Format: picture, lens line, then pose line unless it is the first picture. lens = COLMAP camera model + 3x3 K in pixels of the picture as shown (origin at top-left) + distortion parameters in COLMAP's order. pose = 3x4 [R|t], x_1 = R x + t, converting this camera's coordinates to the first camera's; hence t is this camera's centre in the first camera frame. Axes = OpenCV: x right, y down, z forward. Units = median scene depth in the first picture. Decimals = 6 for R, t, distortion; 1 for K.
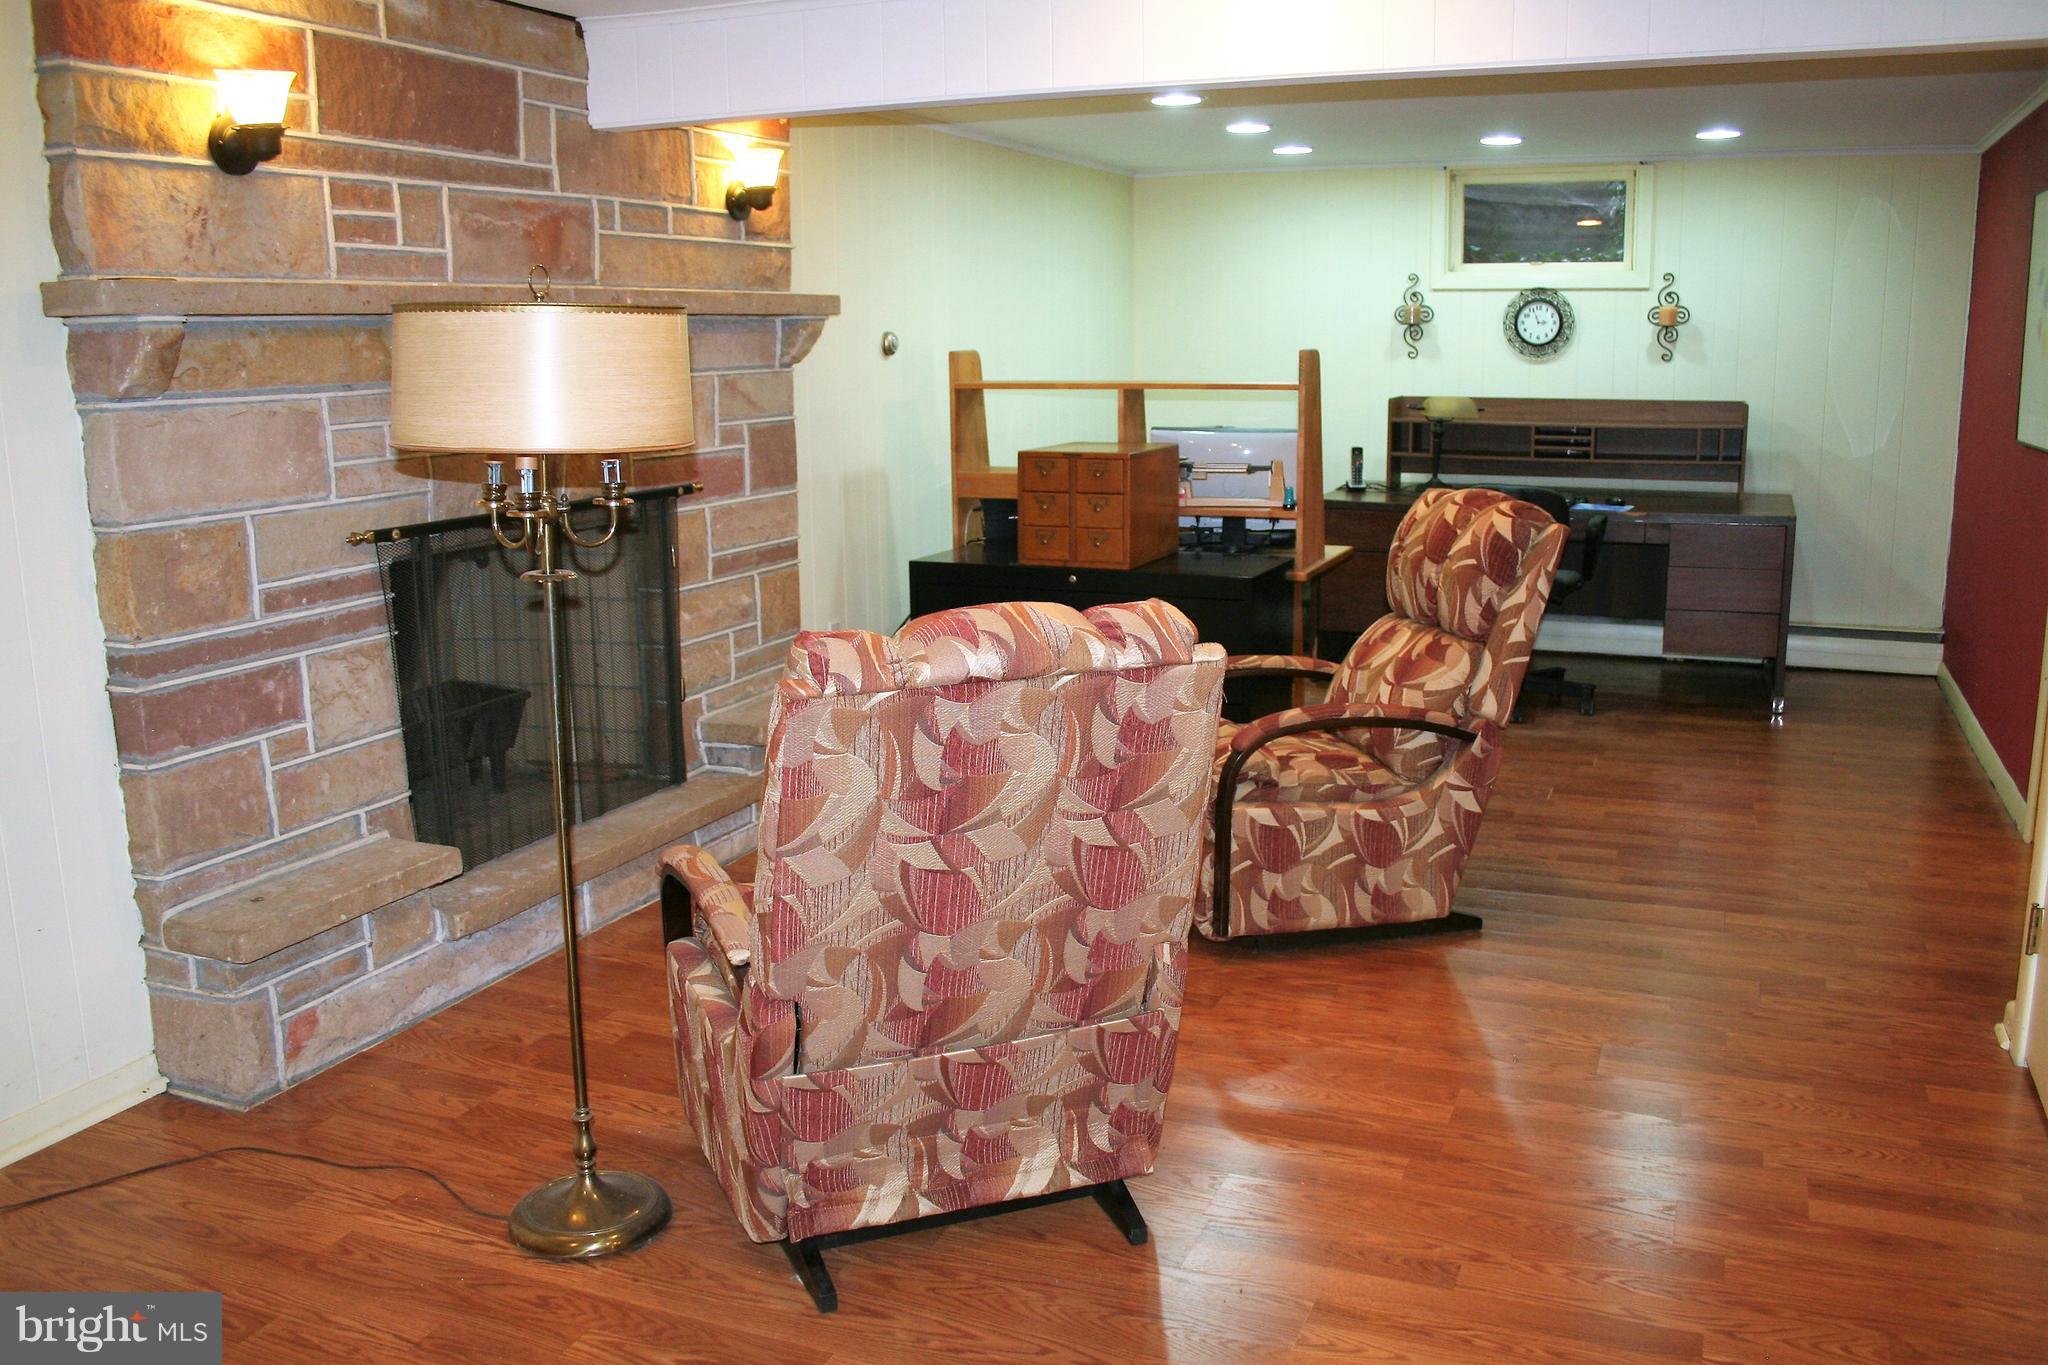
lens RADIAL K [[1713.9, 0, 1031.1], [0, 1713.9, 693.1], [0, 0, 1]] dist [-0.147054, 0.114184]
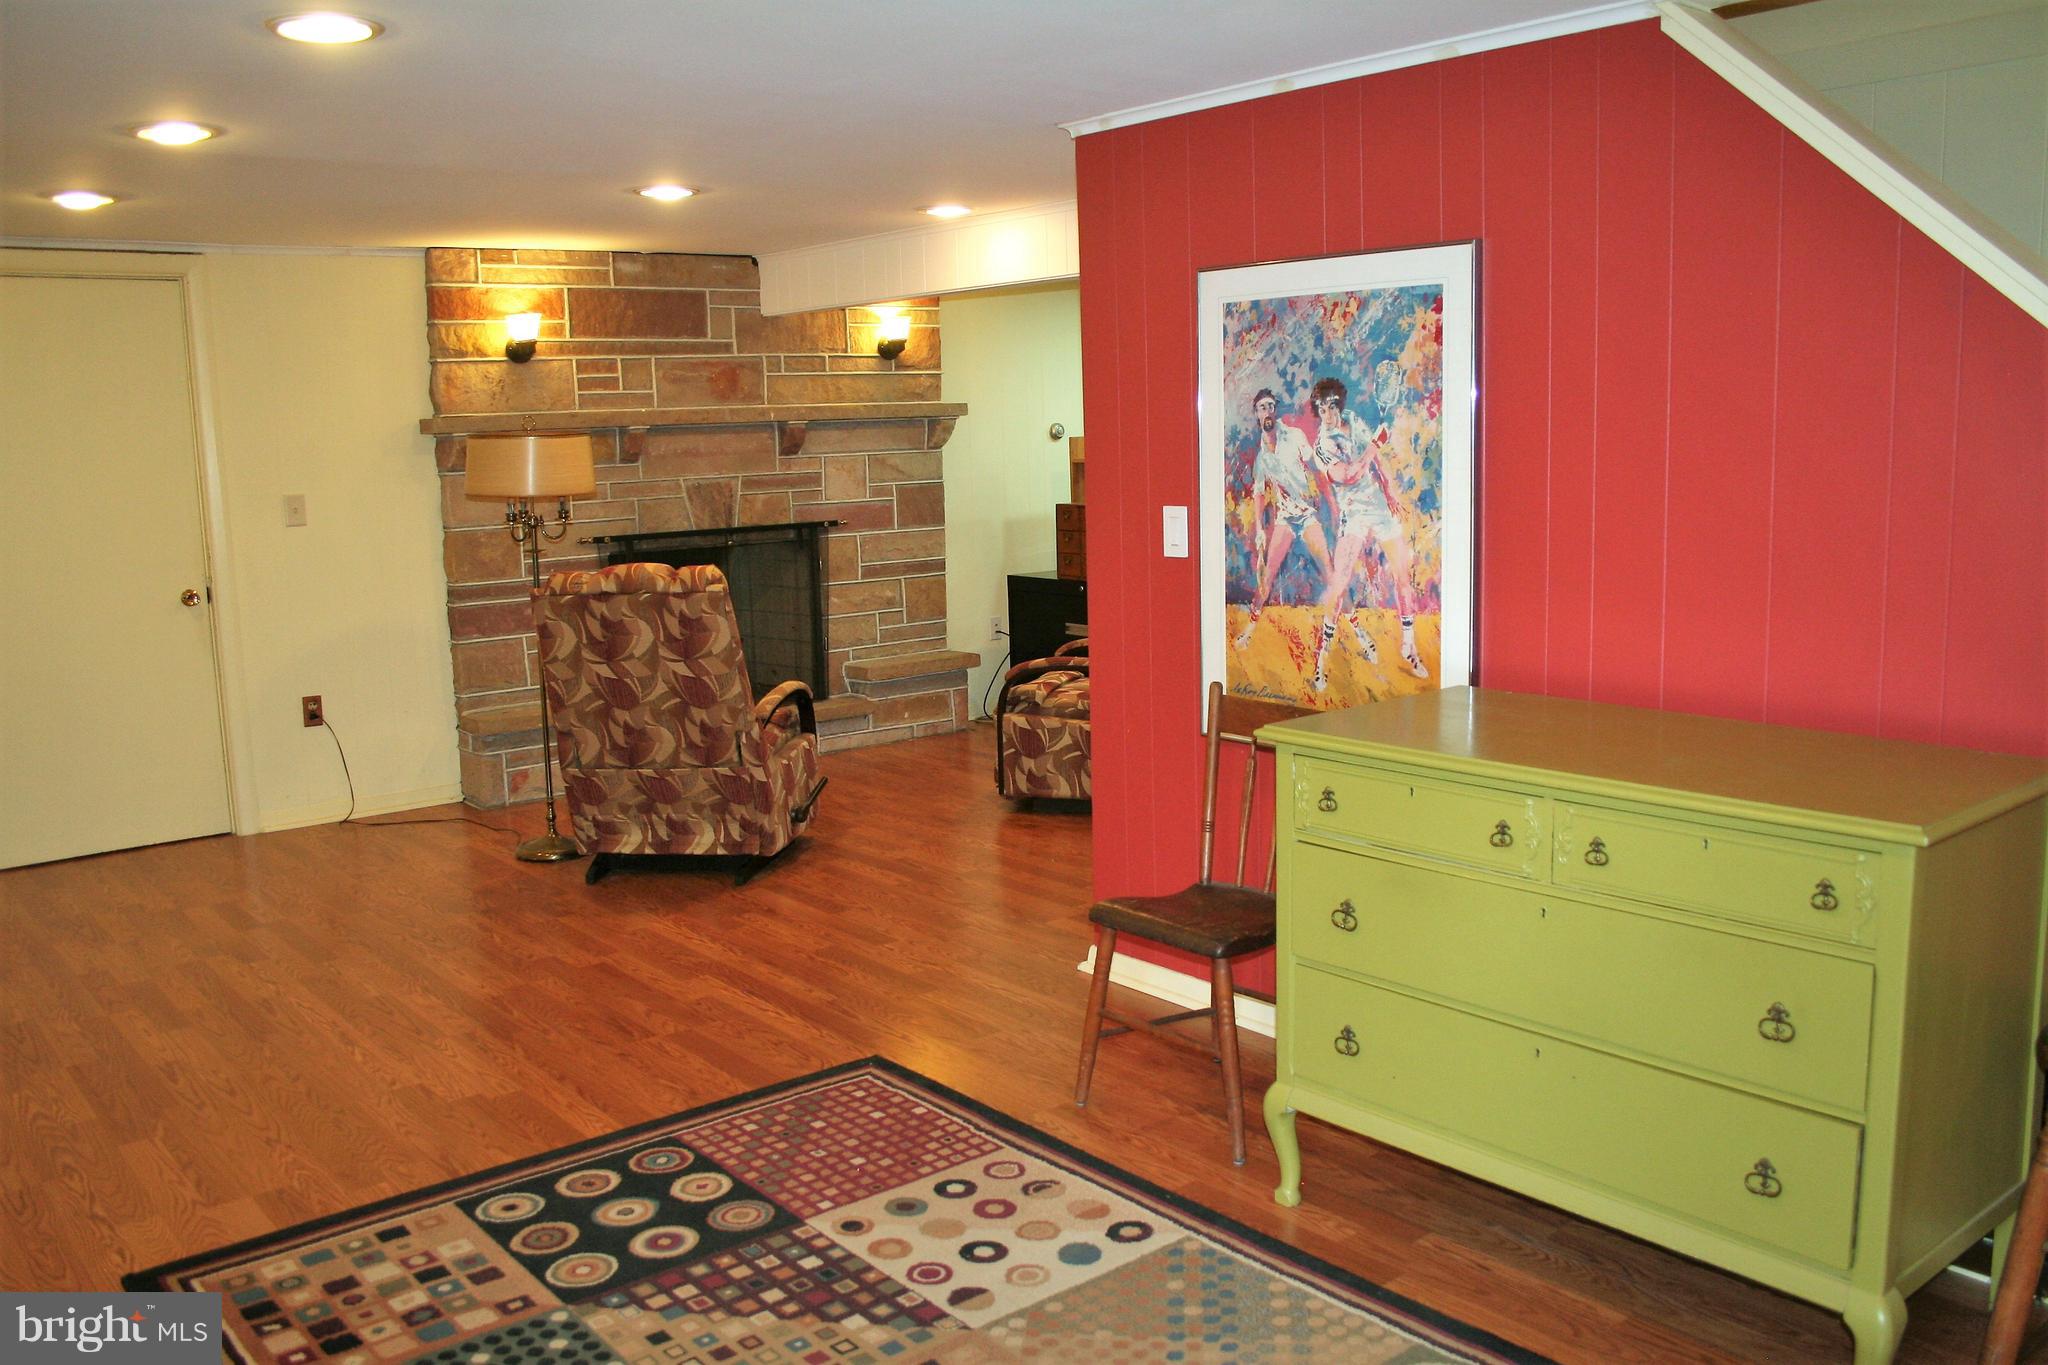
lens RADIAL K [[1713.9, 0, 1033.0], [0, 1713.9, 687.3], [0, 0, 1]] dist [-0.147054, 0.114184]
pose [[0.880889, 0.060431, -0.469450, 0.914167], [-0.079135, 0.996659, -0.020192, 0.070422], [0.466661, 0.054937, 0.882728, -0.453777]]
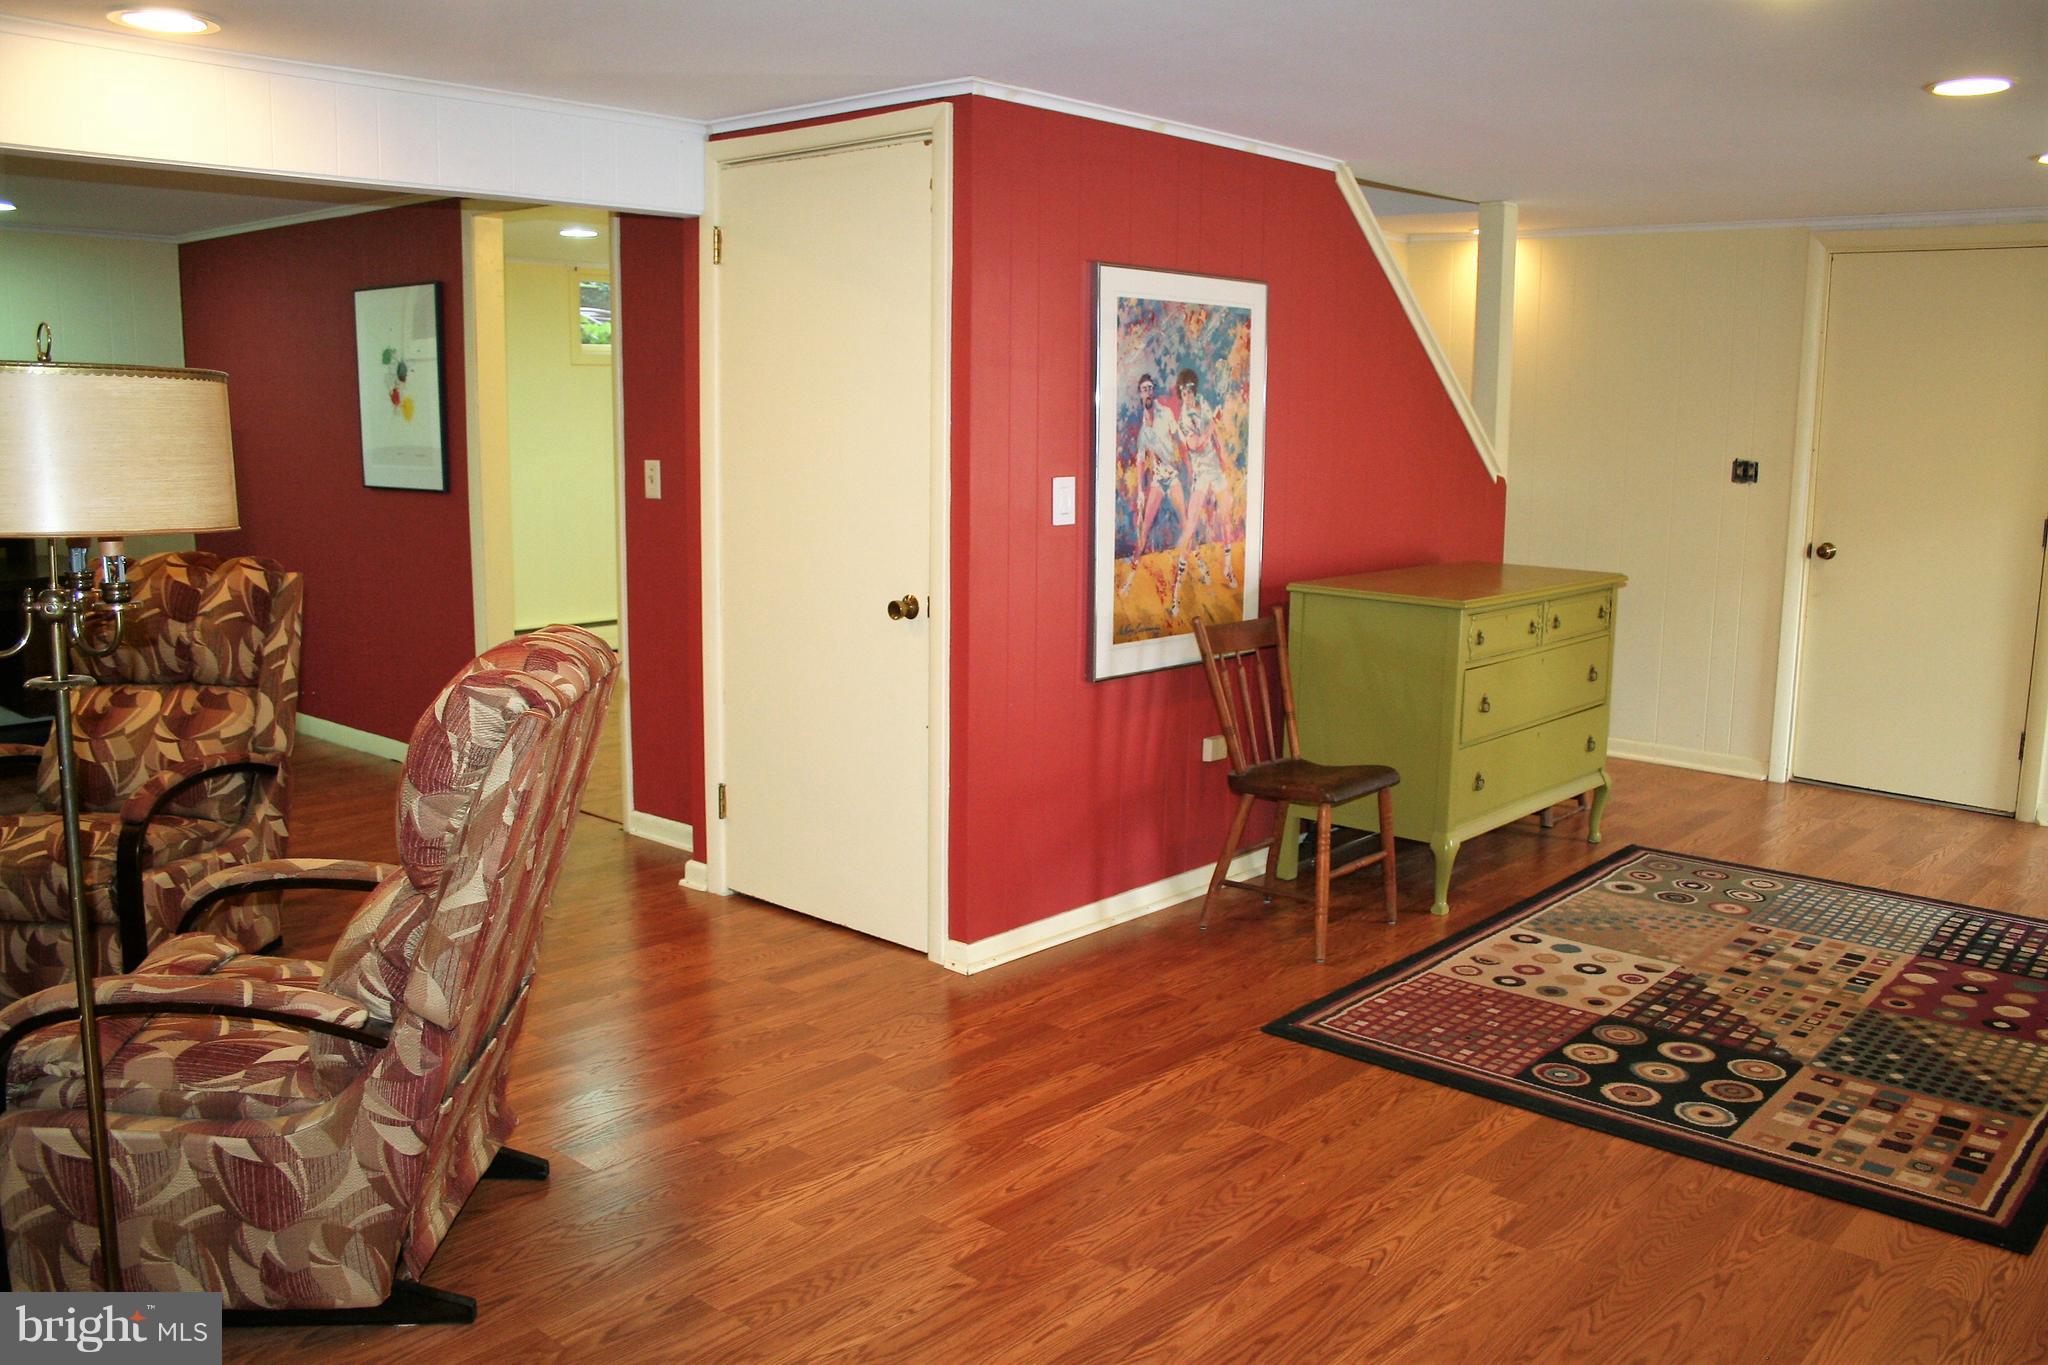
lens RADIAL K [[1713.9, 0, 1039.8], [0, 1713.9, 690.0], [0, 0, 1]] dist [-0.147054, 0.114184]
pose [[0.320295, -0.140897, 0.936781, -0.592483], [0.176302, 0.980467, 0.087189, -0.032394], [-0.930768, 0.137231, 0.338879, 0.162242]]
